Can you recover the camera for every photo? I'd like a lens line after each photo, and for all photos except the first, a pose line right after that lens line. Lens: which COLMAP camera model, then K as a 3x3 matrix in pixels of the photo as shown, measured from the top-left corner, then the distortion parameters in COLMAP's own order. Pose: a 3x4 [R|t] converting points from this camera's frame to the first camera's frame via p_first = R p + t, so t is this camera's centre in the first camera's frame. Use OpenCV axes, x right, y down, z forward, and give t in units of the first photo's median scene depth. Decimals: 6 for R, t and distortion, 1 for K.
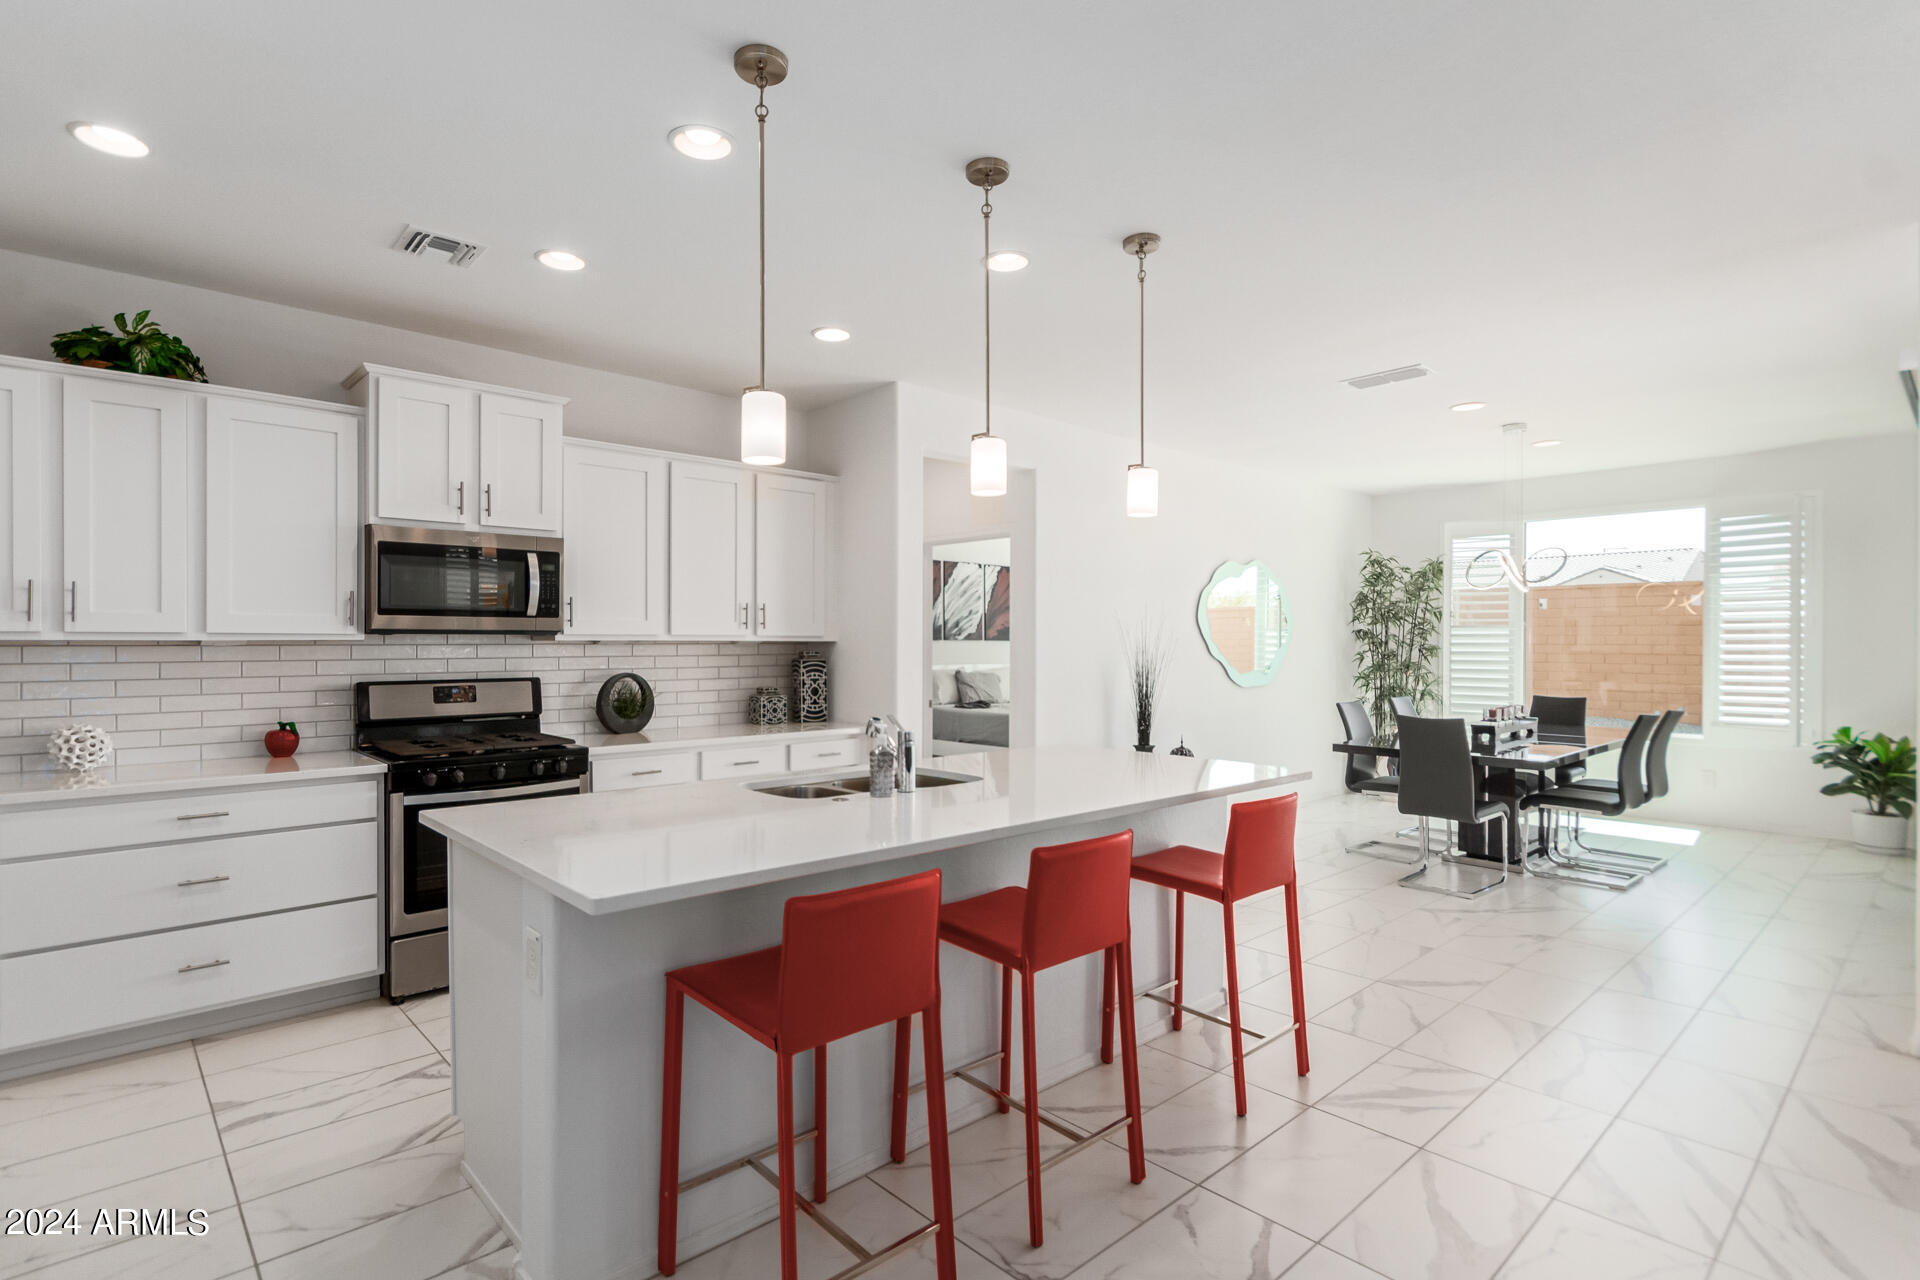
lens RADIAL K [[916.5, 0, 953.0], [0, 916.5, 656.1], [0, 0, 1]] dist [-0.022226, -0.000484]
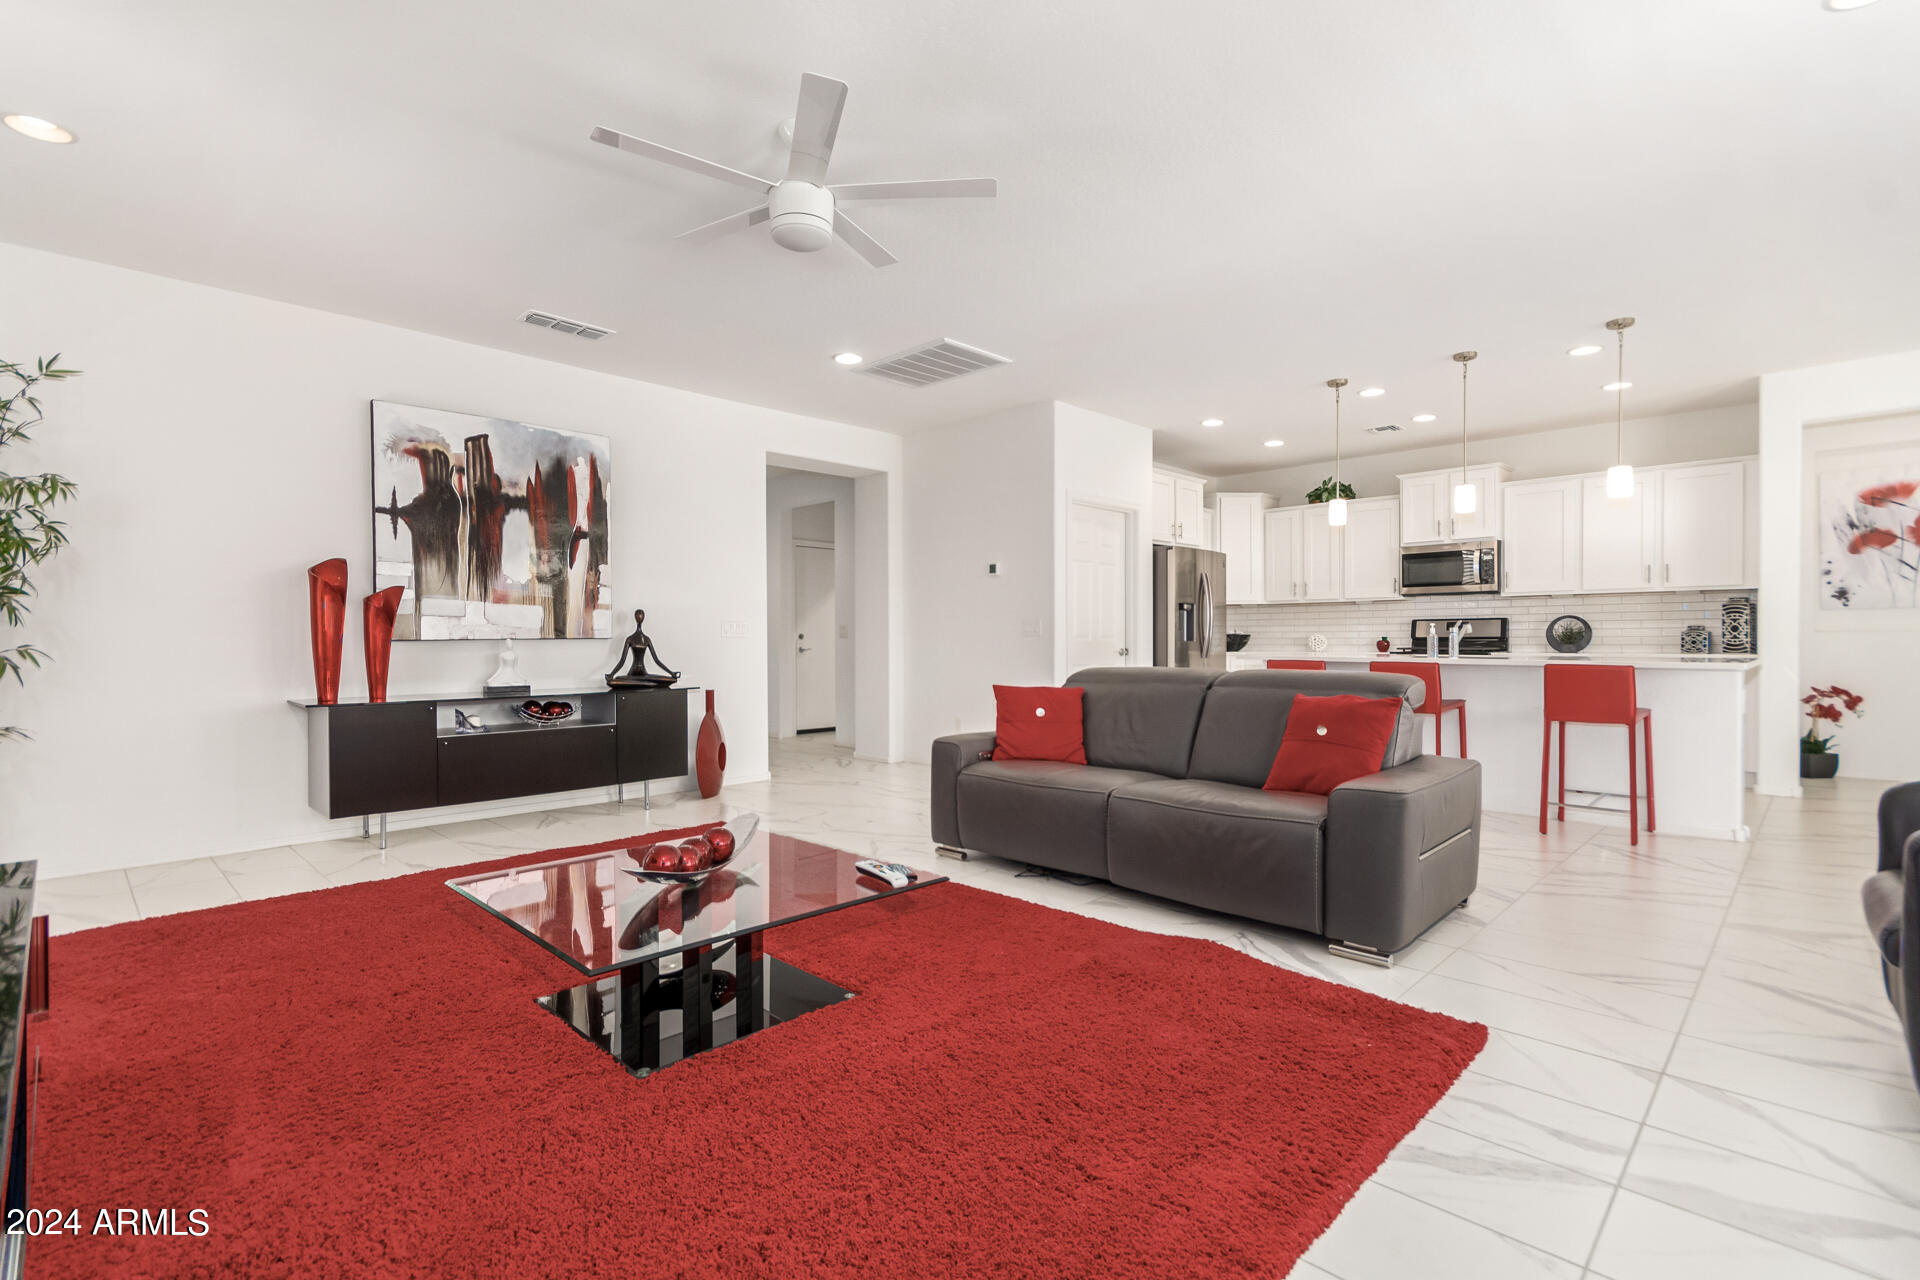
lens RADIAL K [[916.5, 0, 953.0], [0, 916.5, 656.1], [0, 0, 1]] dist [-0.022226, -0.000484]
pose [[0.045693, 0.013969, -0.998858, 1.515323], [-0.005810, 0.999889, 0.013717, 0.095724], [0.998939, 0.005177, 0.045769, -0.193836]]
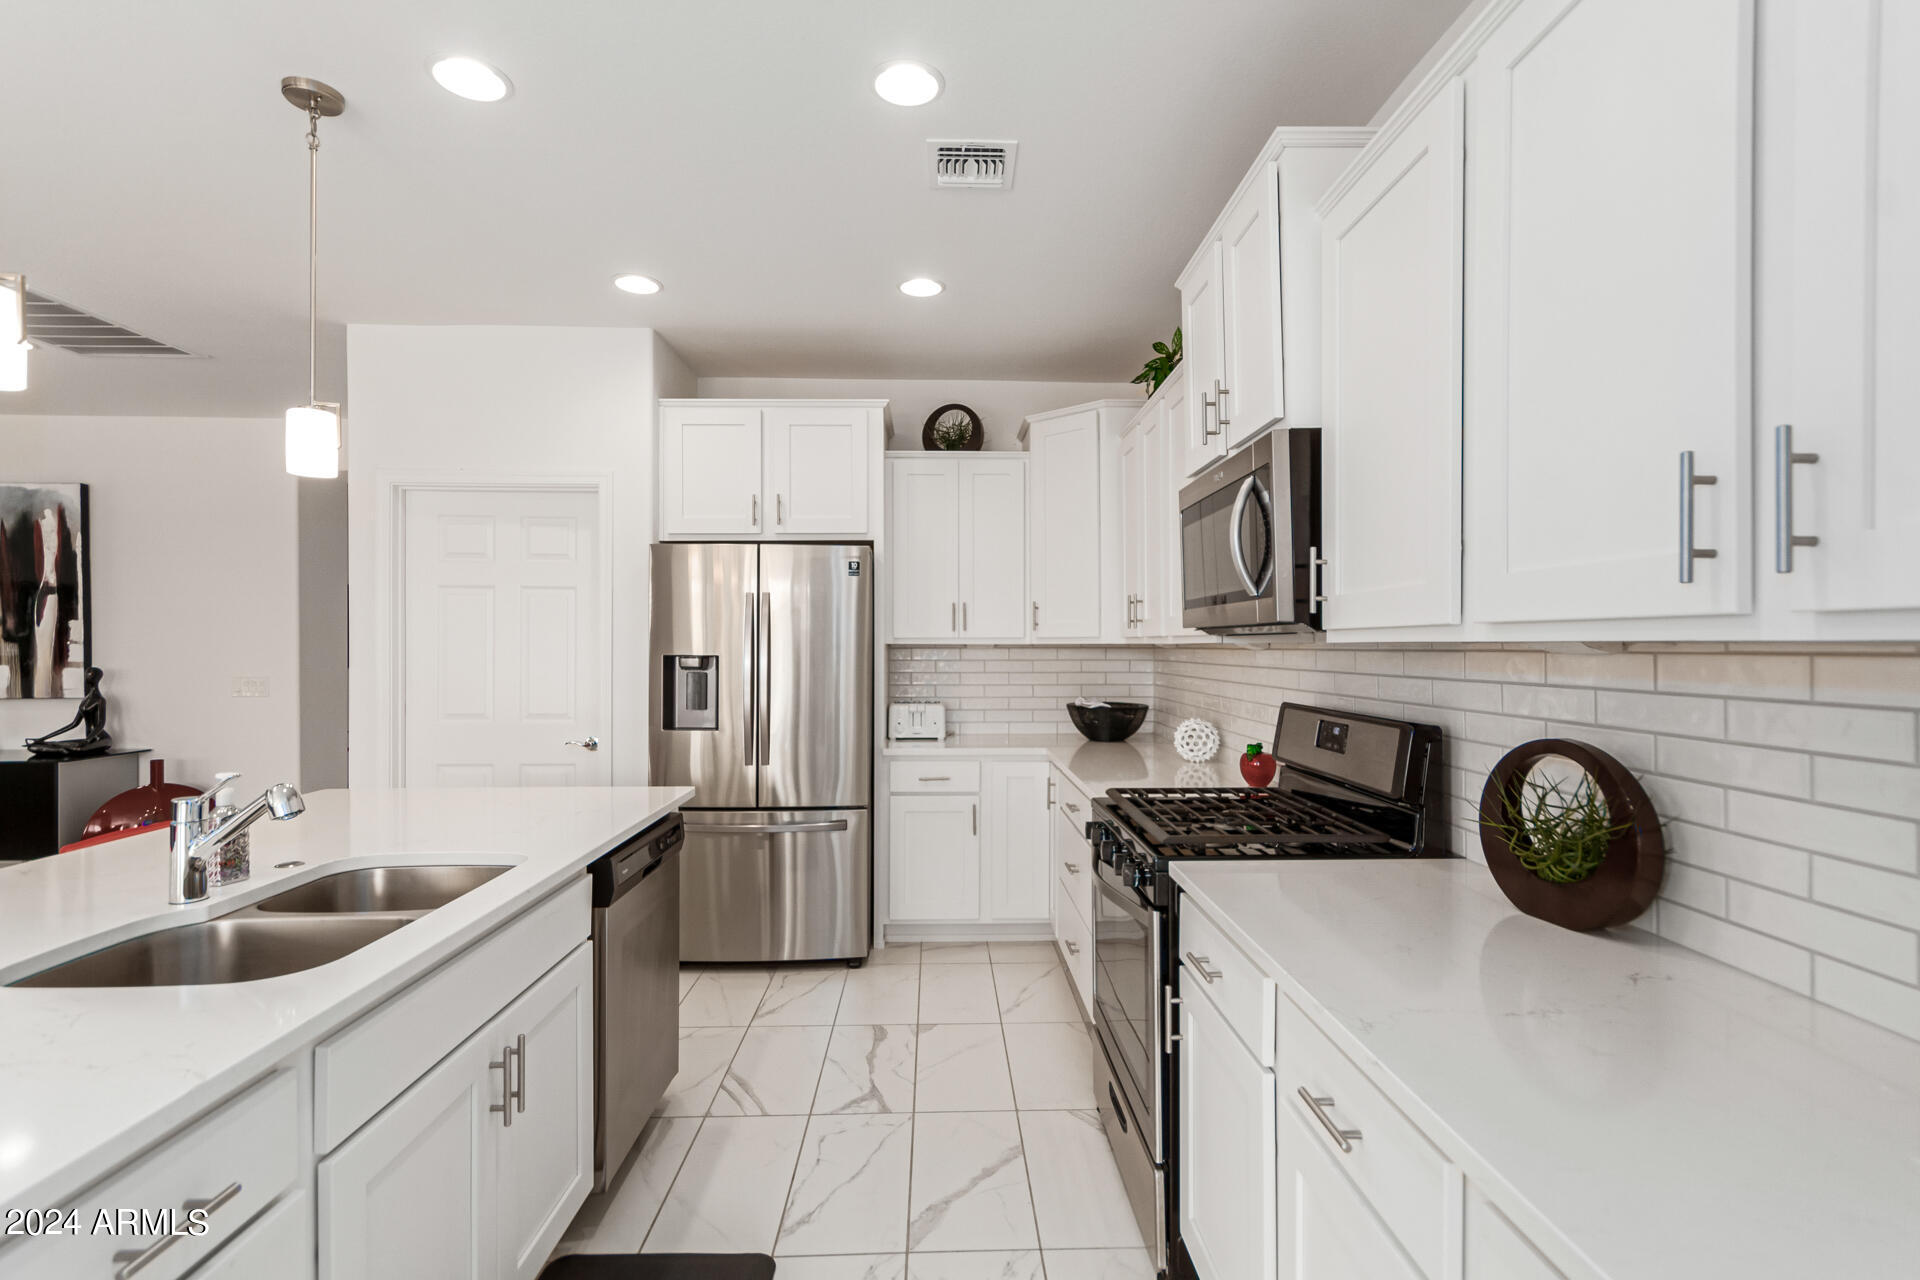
lens RADIAL K [[886.8, 0, 960.0], [0, 886.8, 640.0], [0, 0, 1]] dist [0.017968, -0.000096]
pose [[-0.663609, 0.001879, -0.748078, 0.041810], [-0.005698, 0.999955, 0.007566, -0.024378], [0.748058, 0.009283, -0.663568, 1.341804]]
